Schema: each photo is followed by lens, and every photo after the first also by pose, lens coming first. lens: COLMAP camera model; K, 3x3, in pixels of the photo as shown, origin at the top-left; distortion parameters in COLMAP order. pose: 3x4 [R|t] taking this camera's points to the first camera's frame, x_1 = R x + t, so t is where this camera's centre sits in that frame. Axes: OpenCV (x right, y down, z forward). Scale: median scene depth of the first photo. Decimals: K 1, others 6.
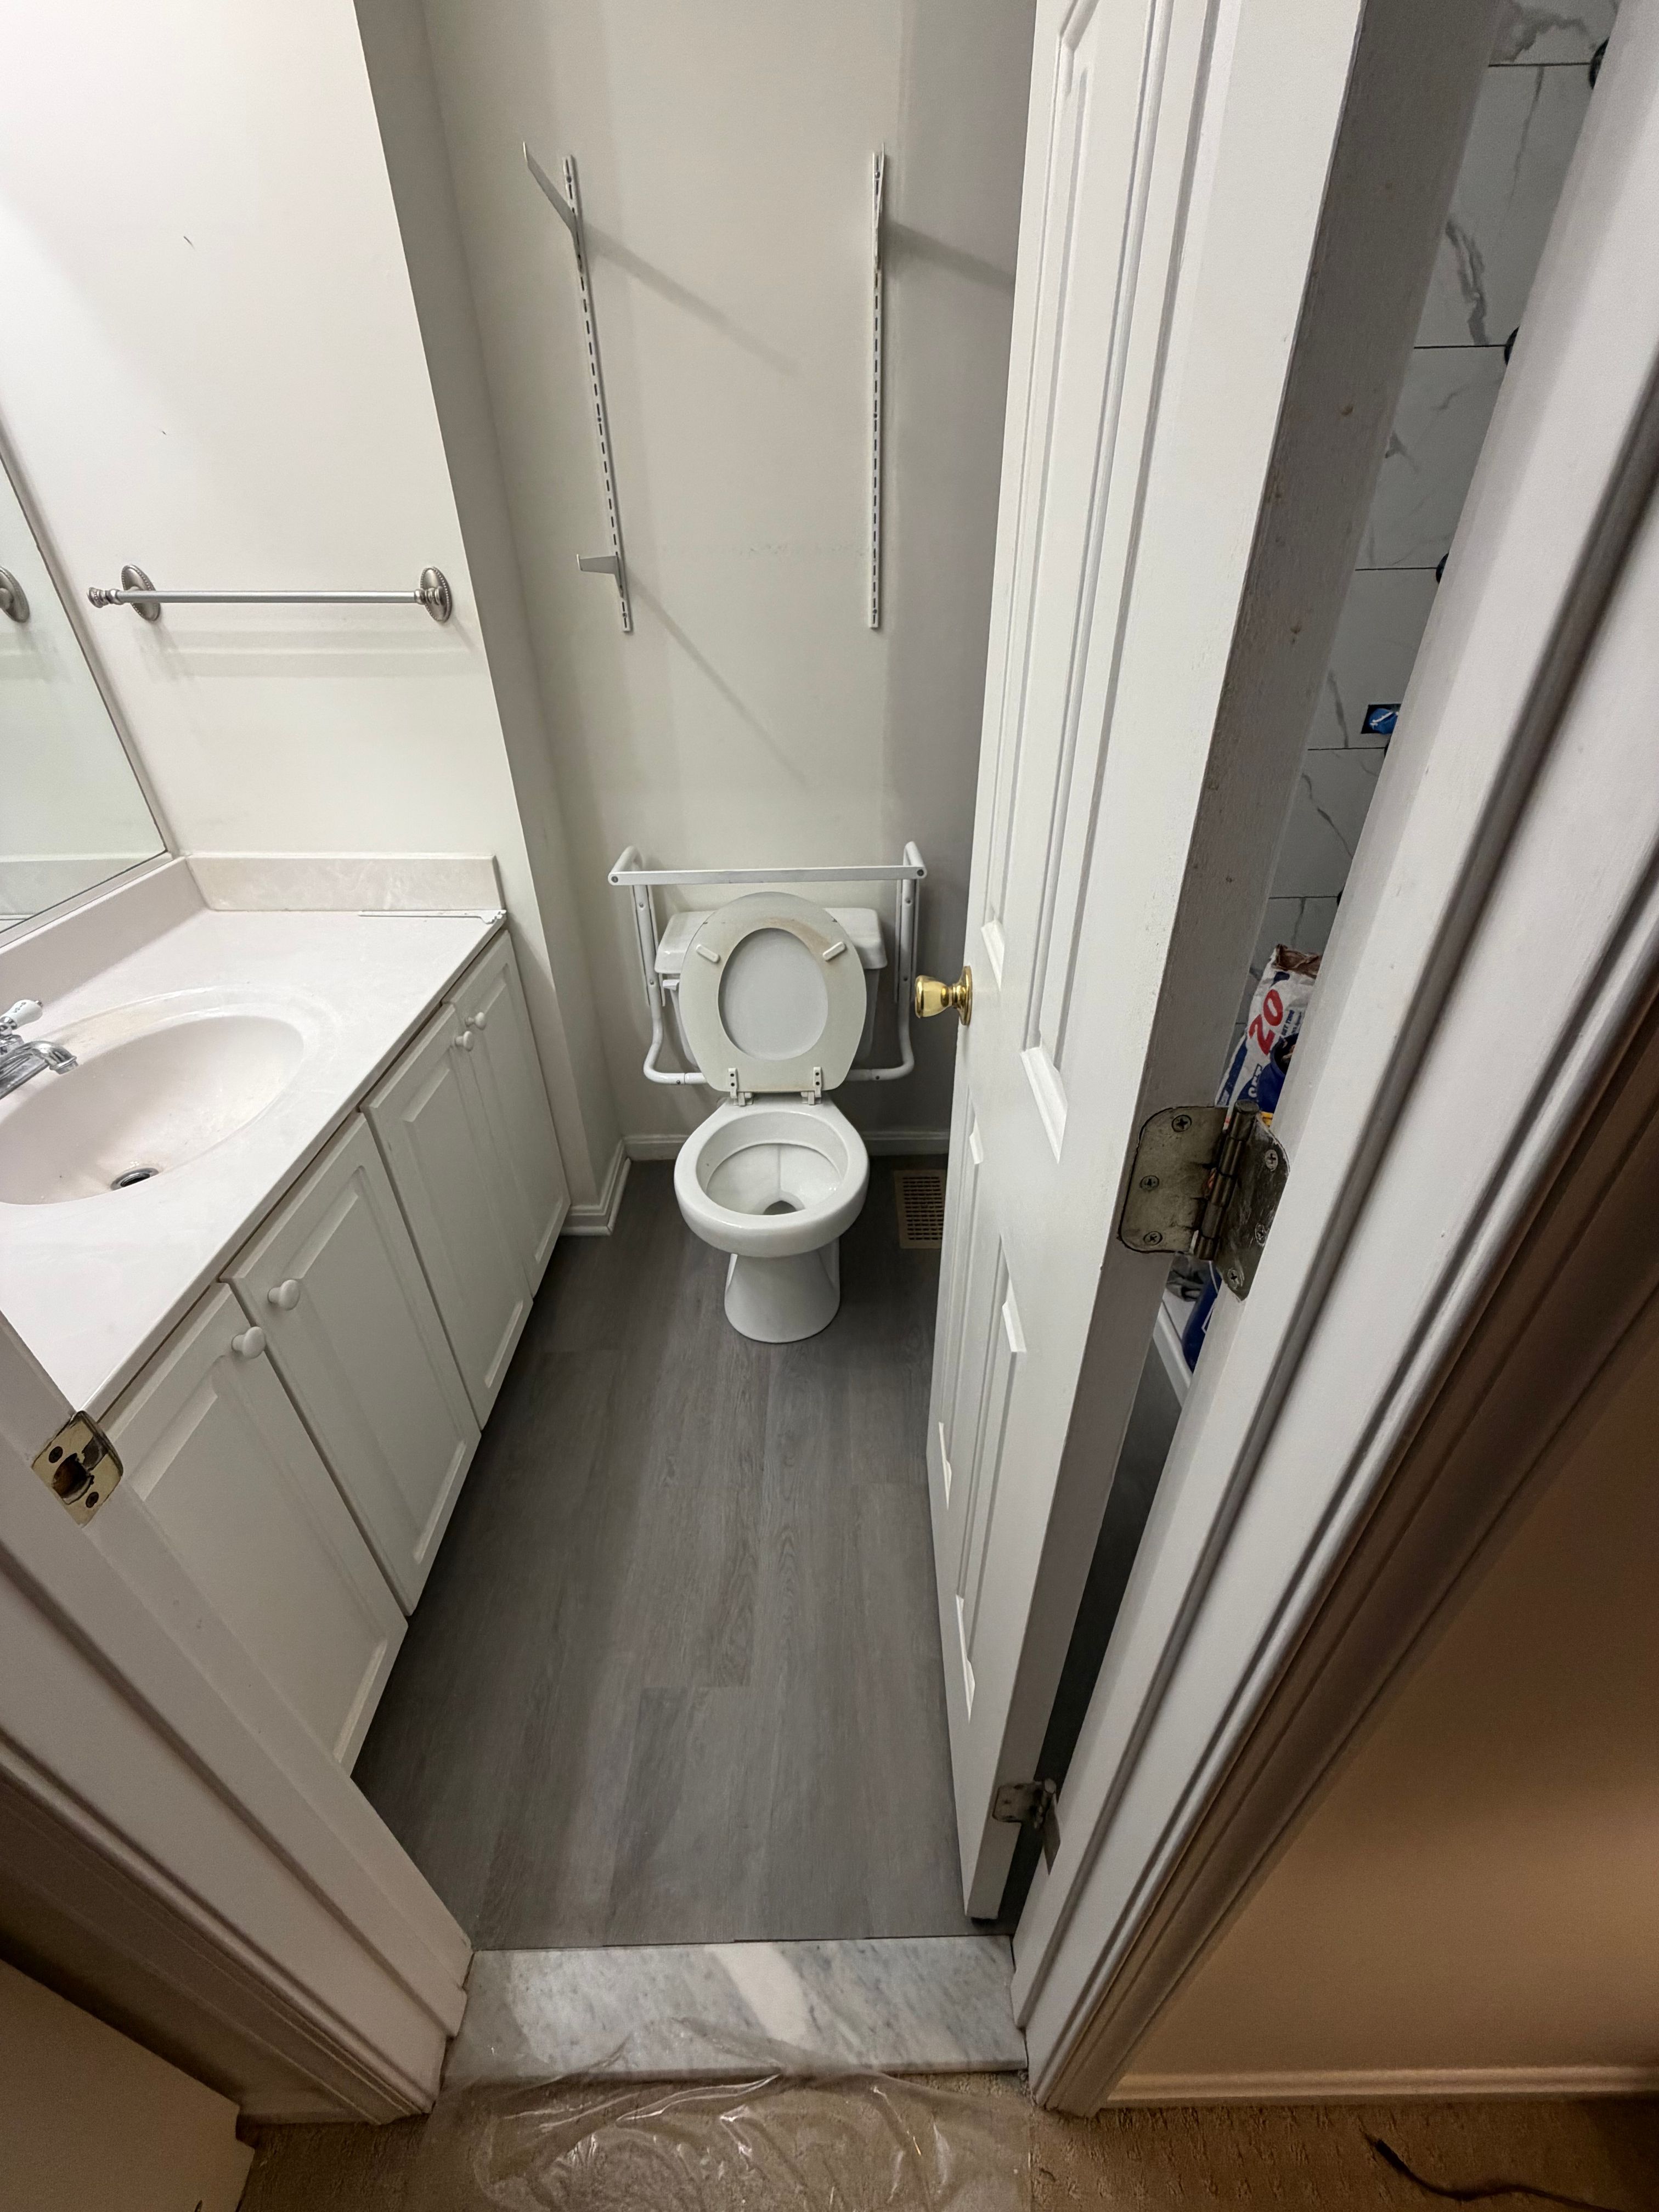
lens RADIAL K [[878.3, 0, 835.2], [0, 878.3, 1103.9], [0, 0, 1]] dist [-0.000707, 0.000317]
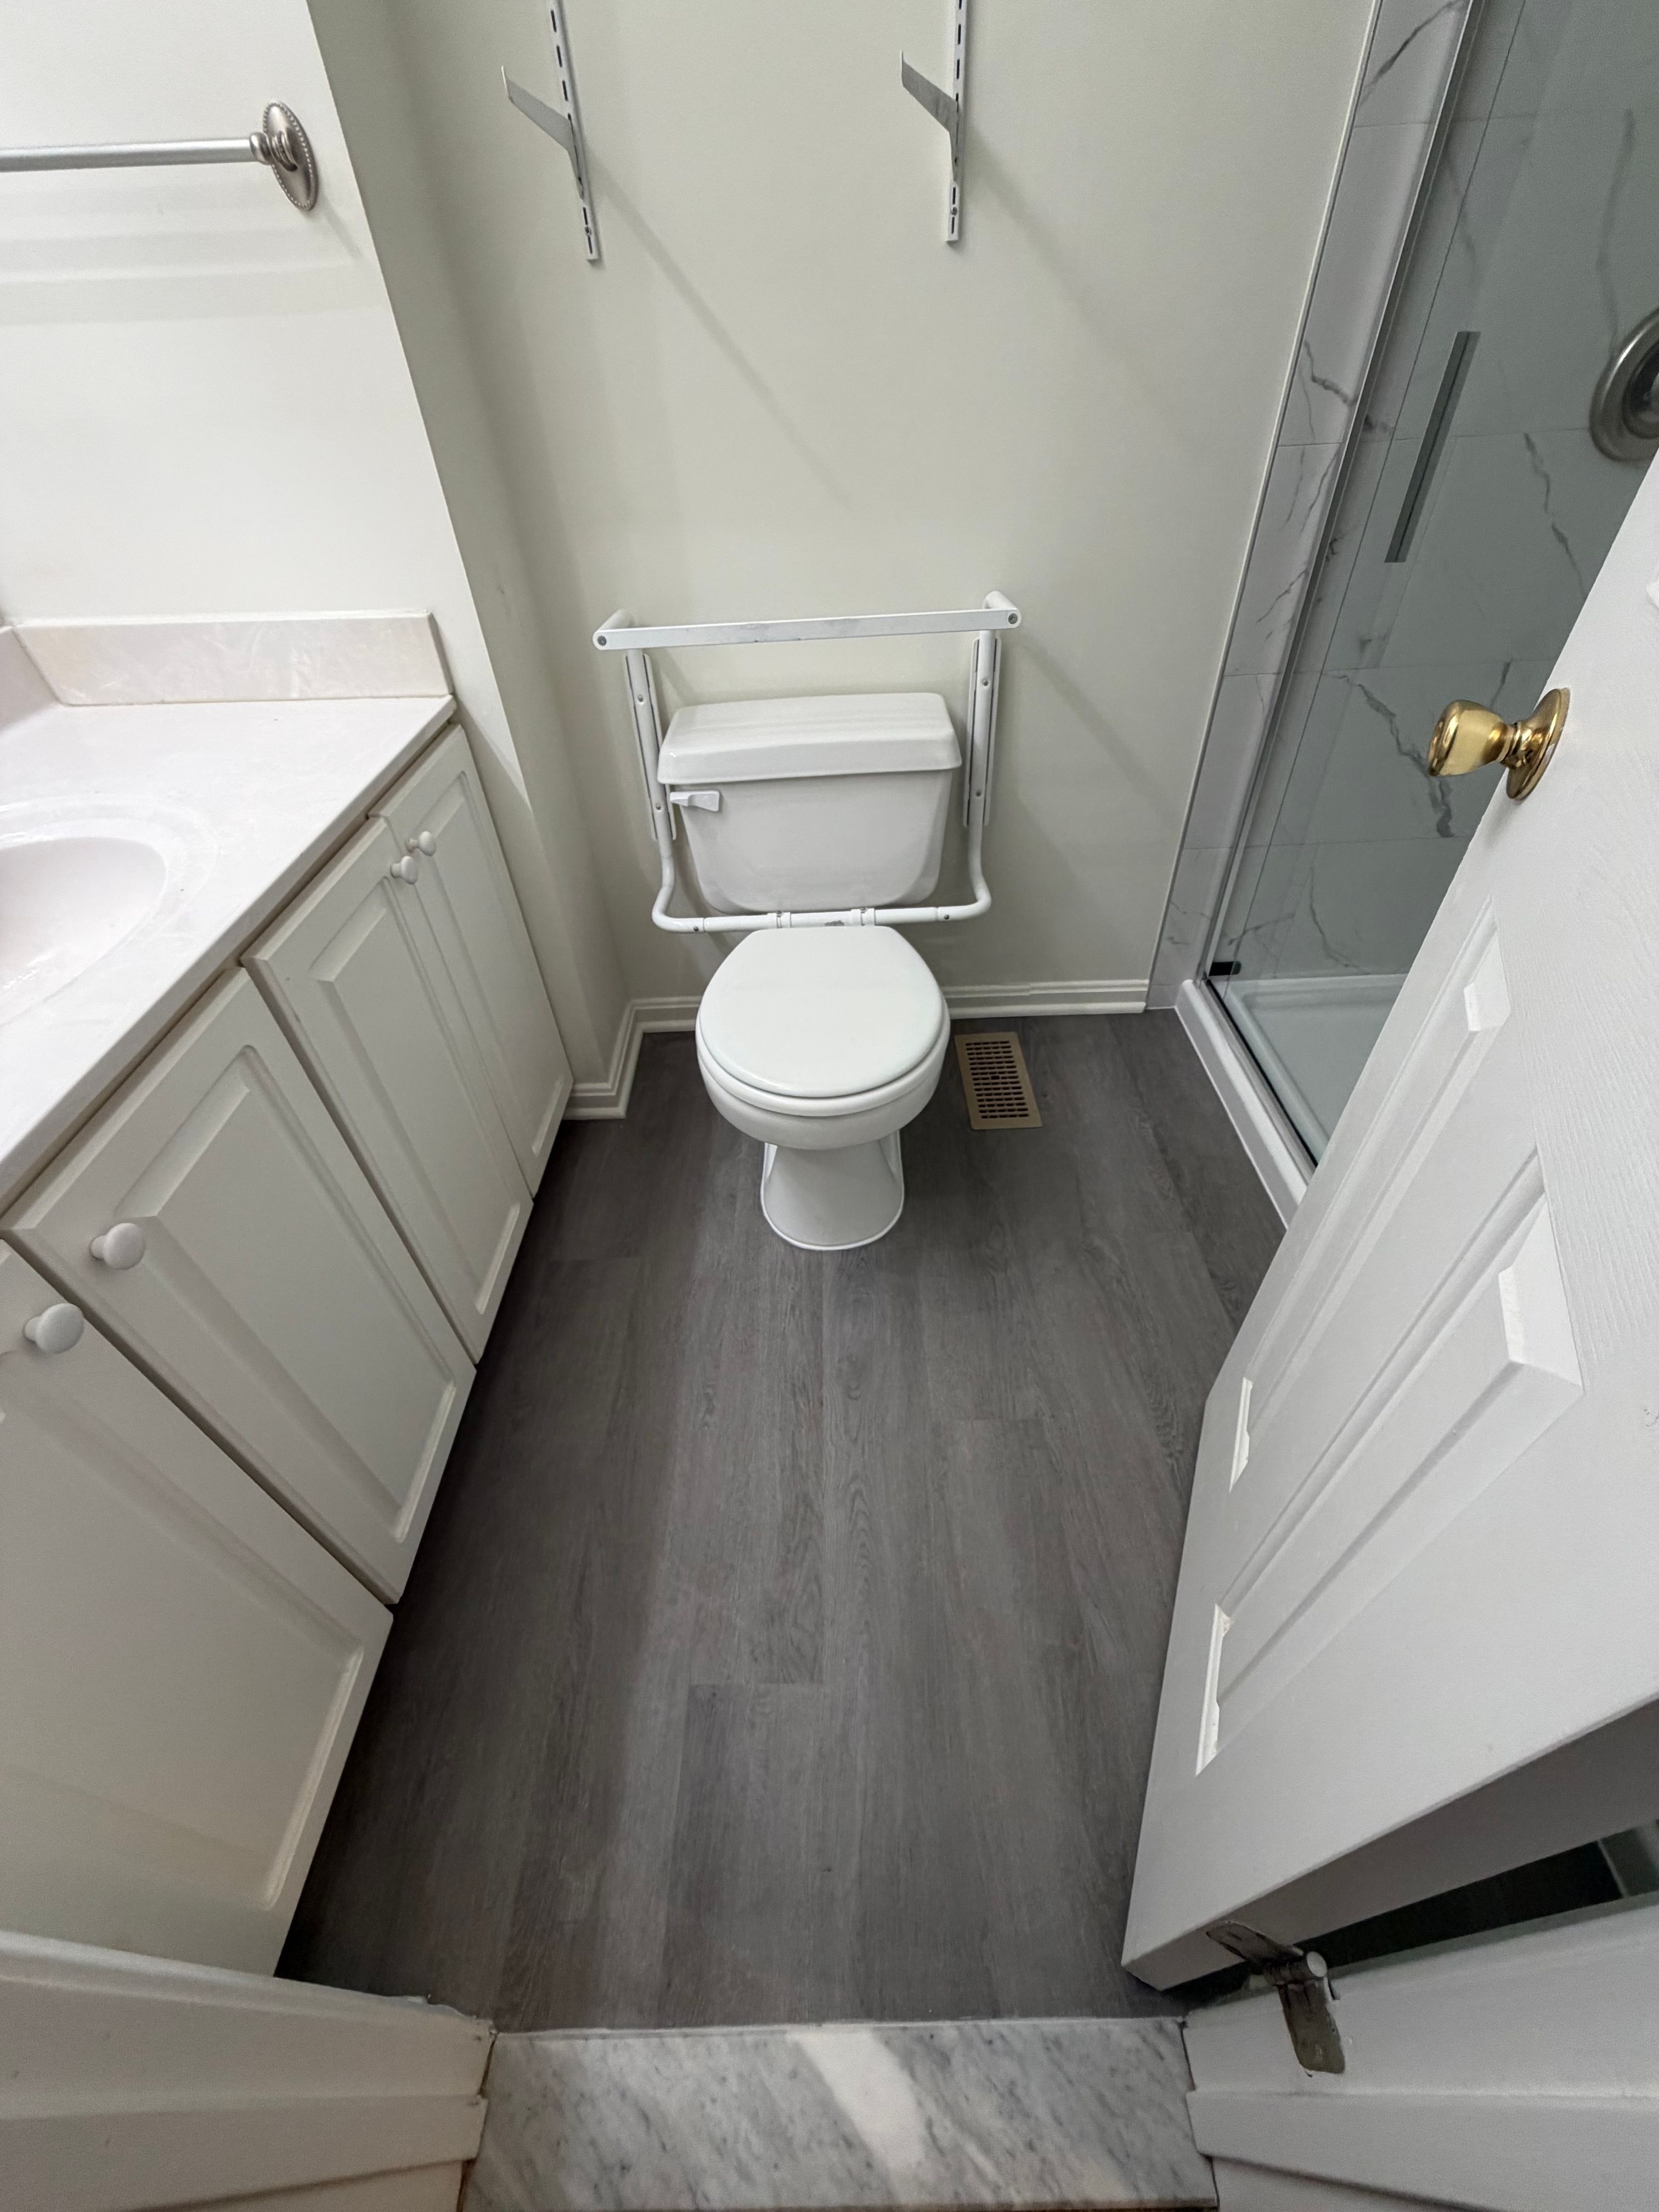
lens RADIAL K [[878.3, 0, 834.2], [0, 878.3, 1108.0], [0, 0, 1]] dist [-0.000707, 0.000317]
pose [[0.999610, -0.018186, -0.021194, -0.052665], [0.021294, 0.987355, 0.157090, 0.017144], [0.018069, -0.157480, 0.987357, 0.254820]]
